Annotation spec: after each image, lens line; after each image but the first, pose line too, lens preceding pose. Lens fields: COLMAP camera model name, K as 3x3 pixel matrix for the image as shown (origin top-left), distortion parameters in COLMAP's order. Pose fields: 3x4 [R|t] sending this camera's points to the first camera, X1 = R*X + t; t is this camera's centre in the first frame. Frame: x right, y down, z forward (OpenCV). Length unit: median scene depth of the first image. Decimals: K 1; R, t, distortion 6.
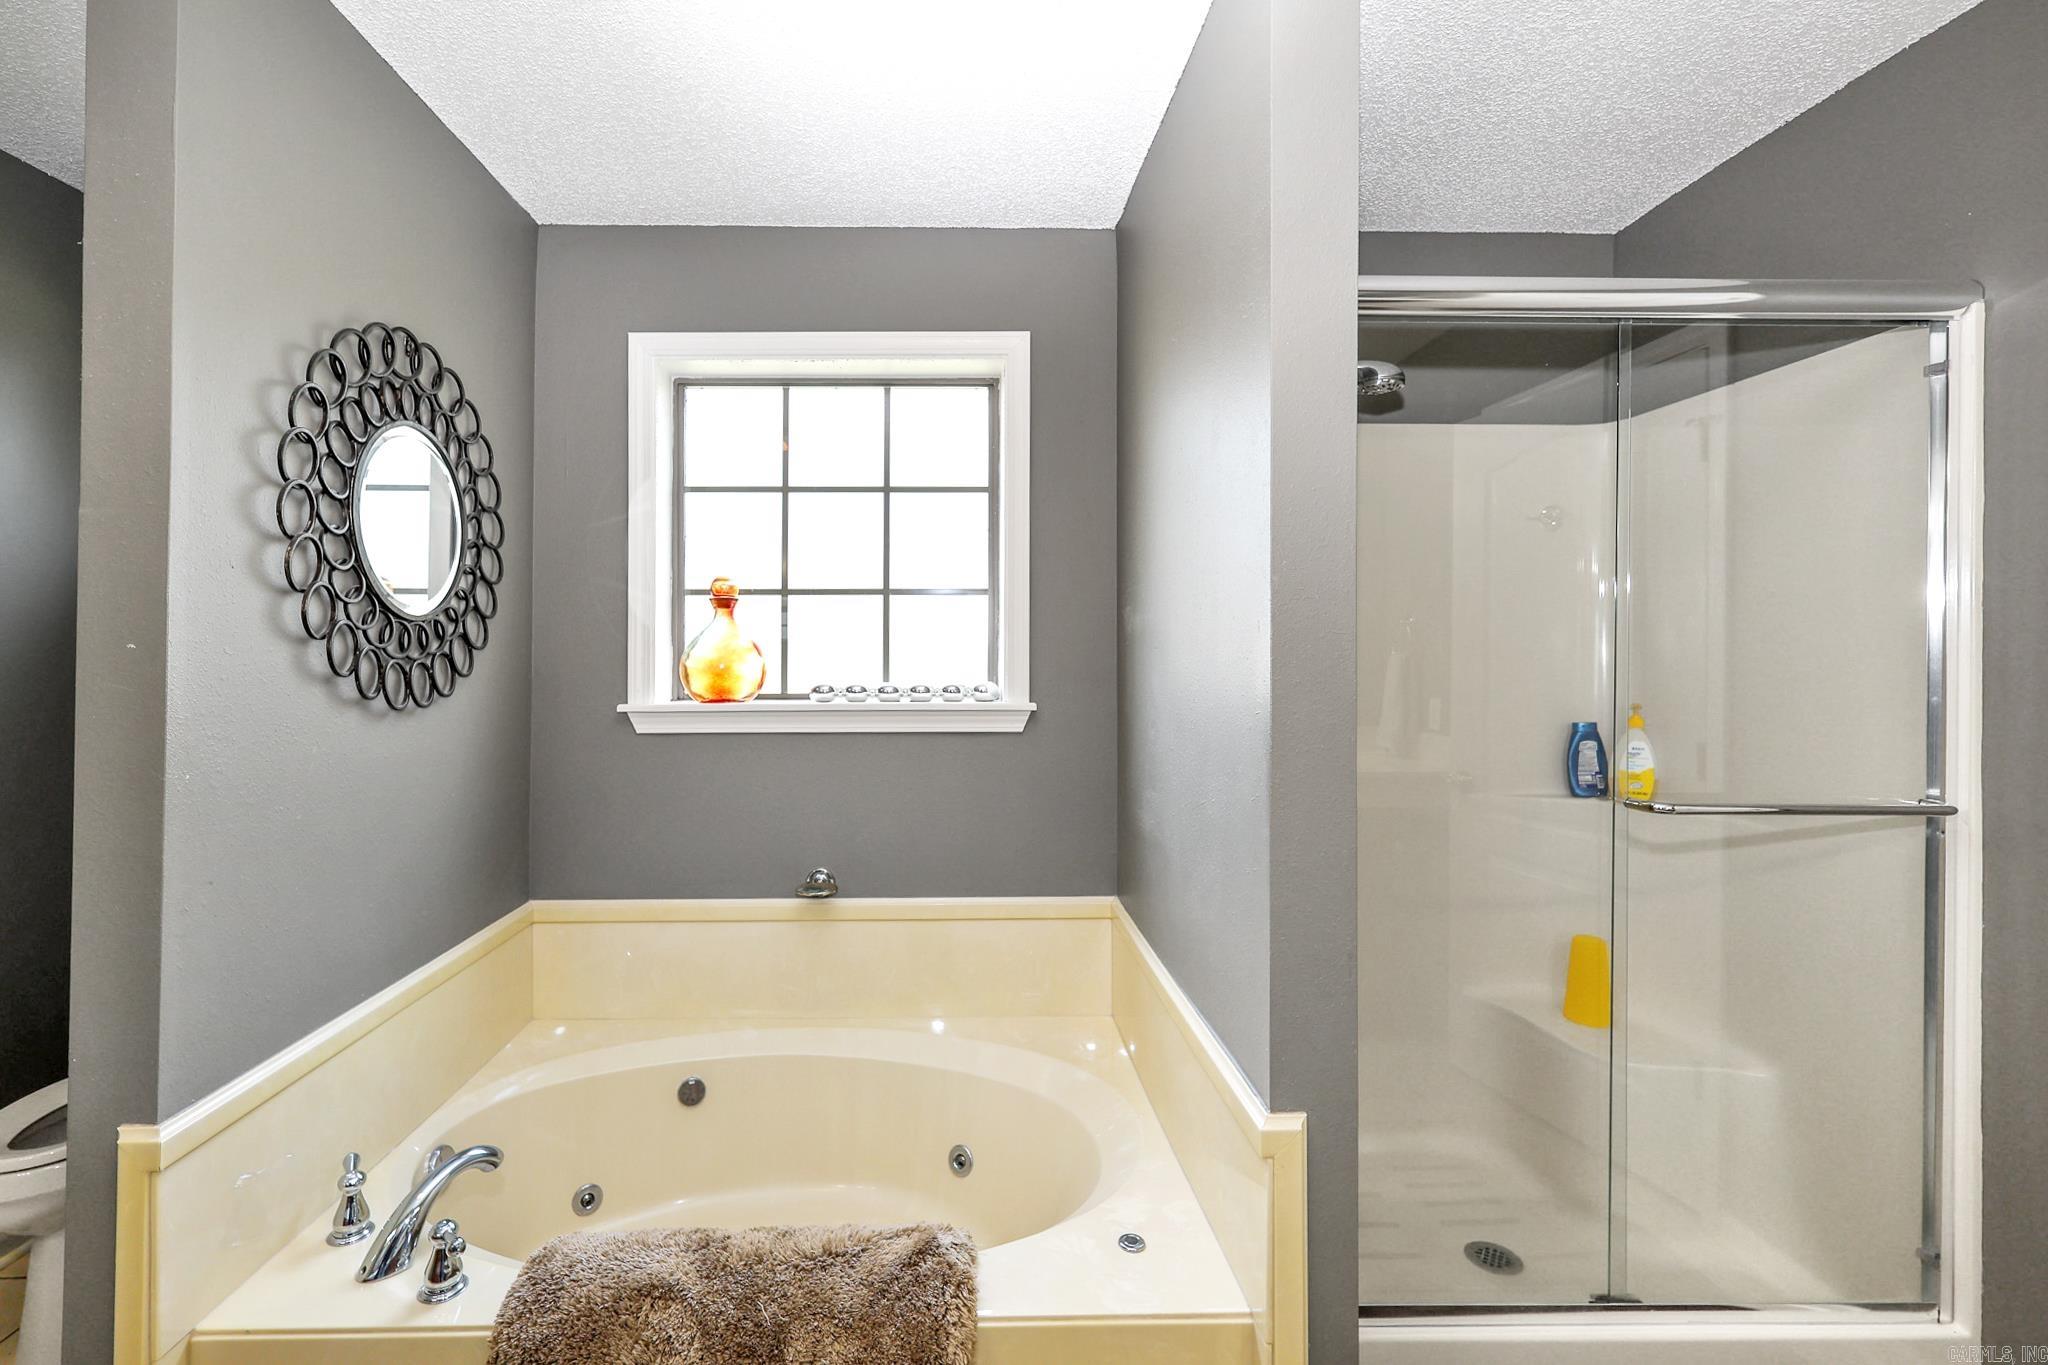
lens RADIAL K [[927.5, 0, 1026.7], [0, 927.5, 664.8], [0, 0, 1]] dist [0.023059, 0.000193]
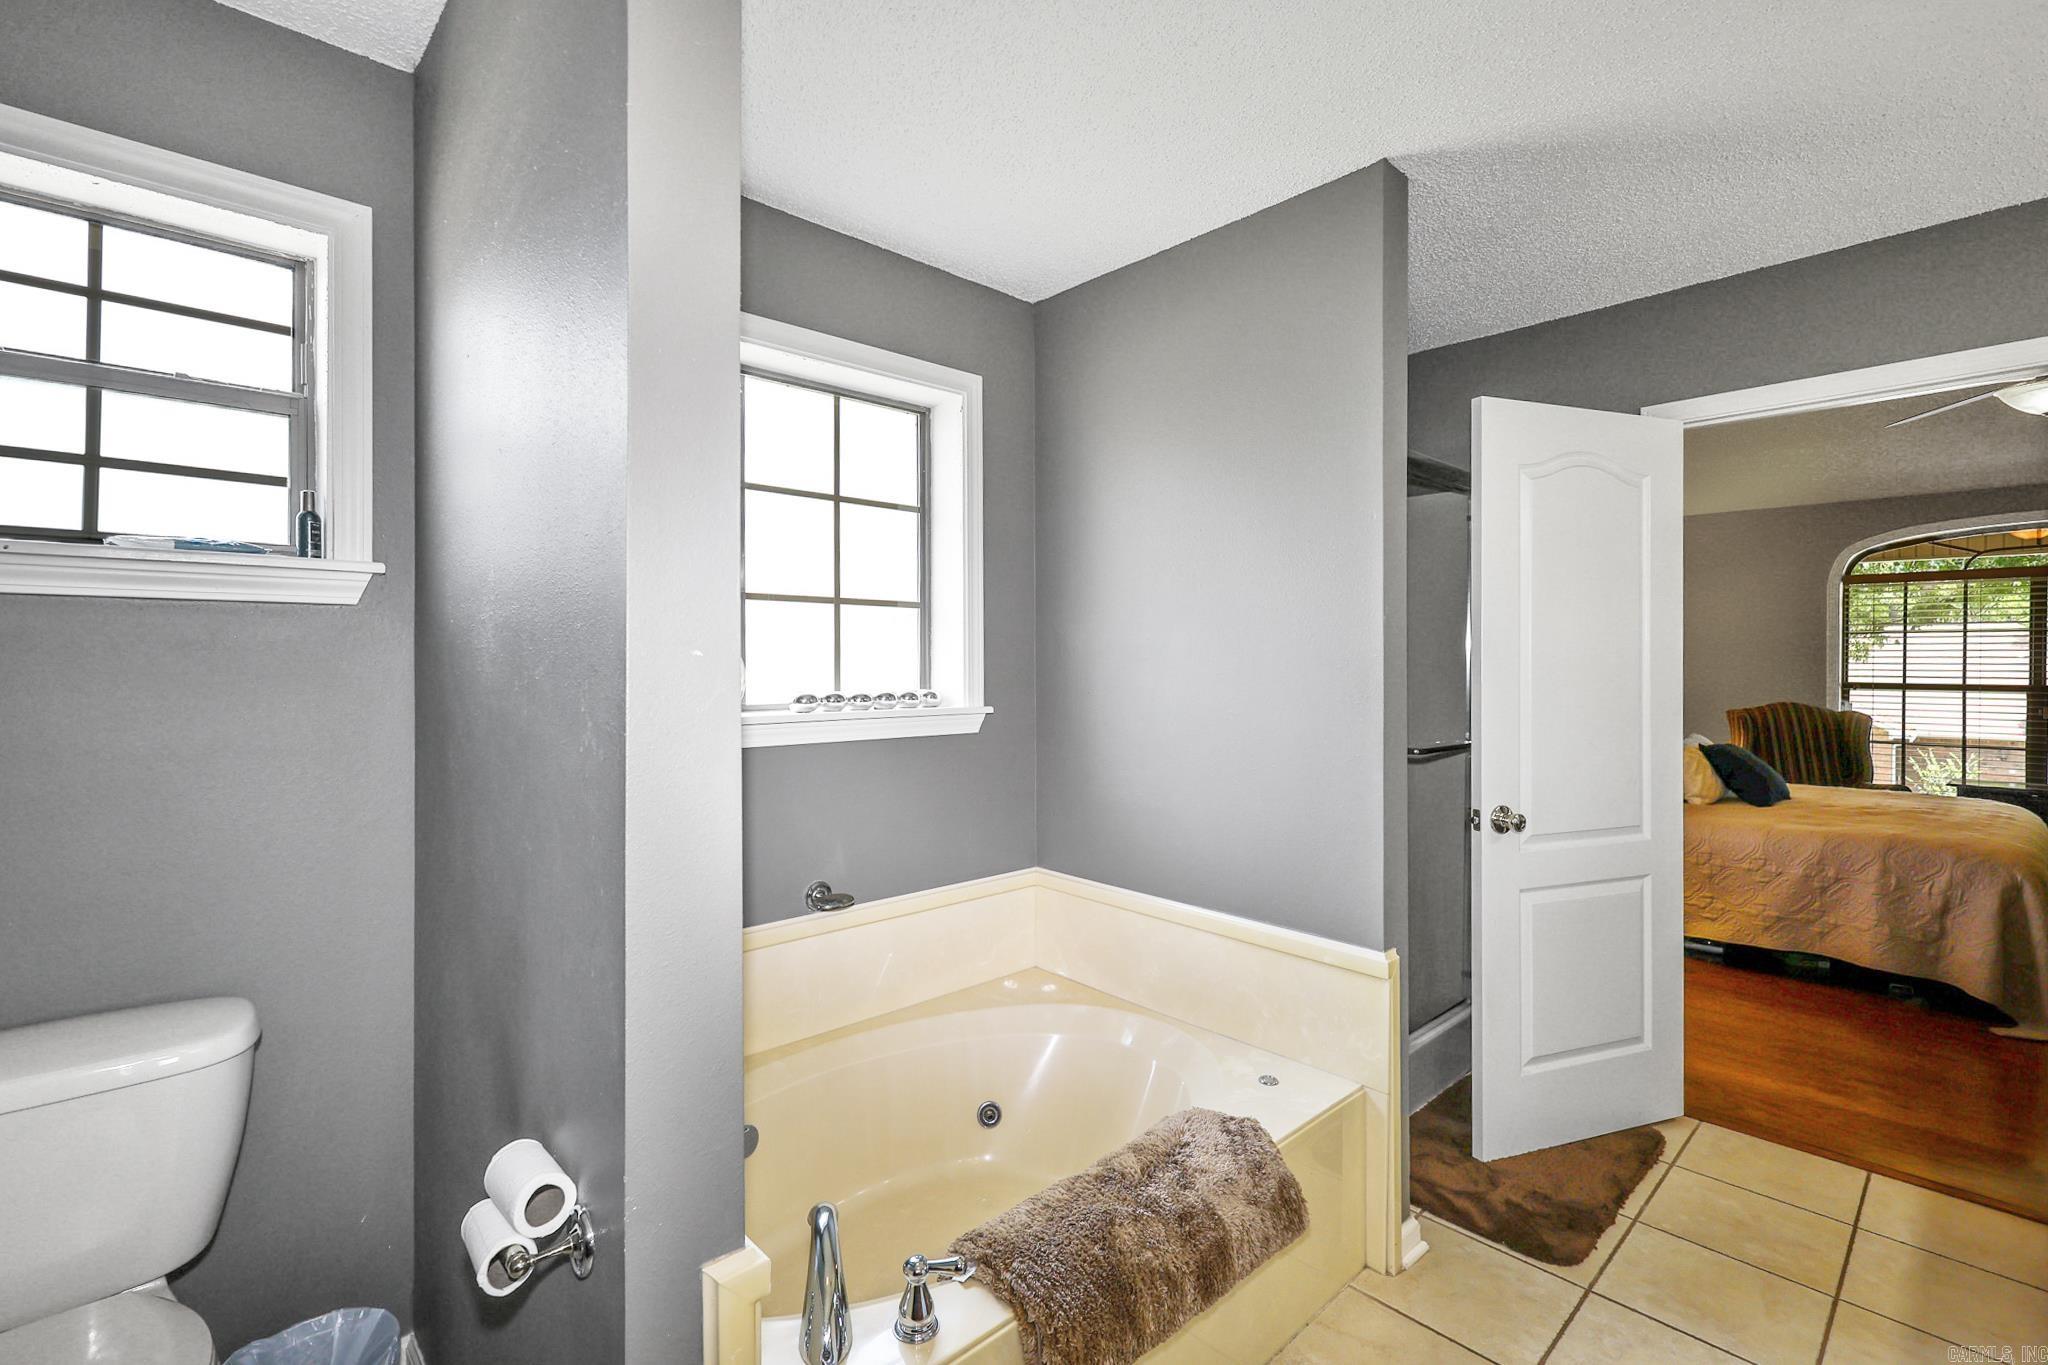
lens RADIAL K [[927.5, 0, 1027.6], [0, 927.5, 679.1], [0, 0, 1]] dist [0.023059, 0.000193]
pose [[0.758967, -0.008495, 0.651074, -0.651338], [0.000745, 0.999926, 0.012178, -0.005837], [-0.651129, -0.008758, 0.758917, 0.102192]]
